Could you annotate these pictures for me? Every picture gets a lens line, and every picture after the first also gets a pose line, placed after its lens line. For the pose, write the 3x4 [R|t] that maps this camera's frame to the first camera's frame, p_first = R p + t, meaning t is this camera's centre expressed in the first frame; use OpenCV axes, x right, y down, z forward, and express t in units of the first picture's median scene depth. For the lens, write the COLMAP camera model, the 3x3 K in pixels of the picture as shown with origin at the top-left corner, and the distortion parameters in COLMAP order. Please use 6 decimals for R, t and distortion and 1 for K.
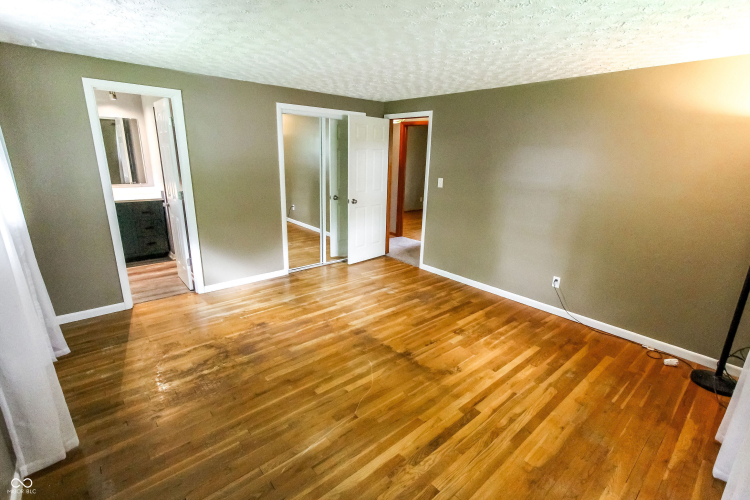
lens RADIAL K [[347.1, 0, 378.5], [0, 347.1, 250.9], [0, 0, 1]] dist [0.000778, 0.000237]
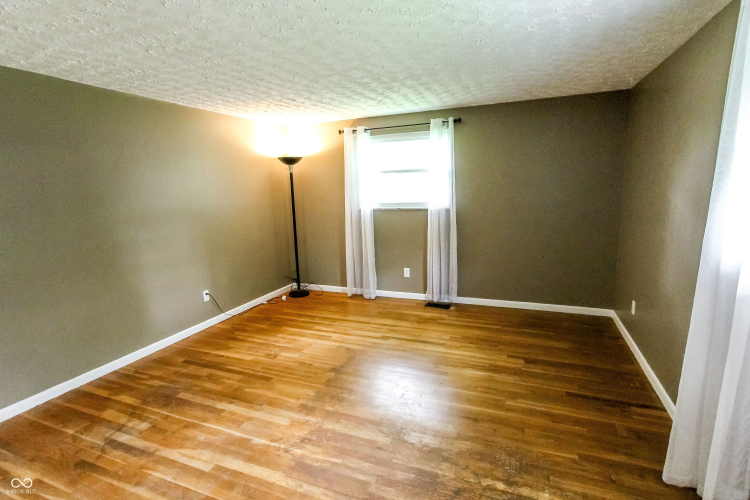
lens RADIAL K [[360.8, 0, 375.0], [0, 360.8, 250.0], [0, 0, 1]] dist [0.002523, 0.000295]
pose [[-0.437597, -0.170070, 0.882941, -0.716866], [0.259269, 0.916379, 0.305007, -0.262716], [-0.860981, 0.362389, -0.356911, 0.997585]]
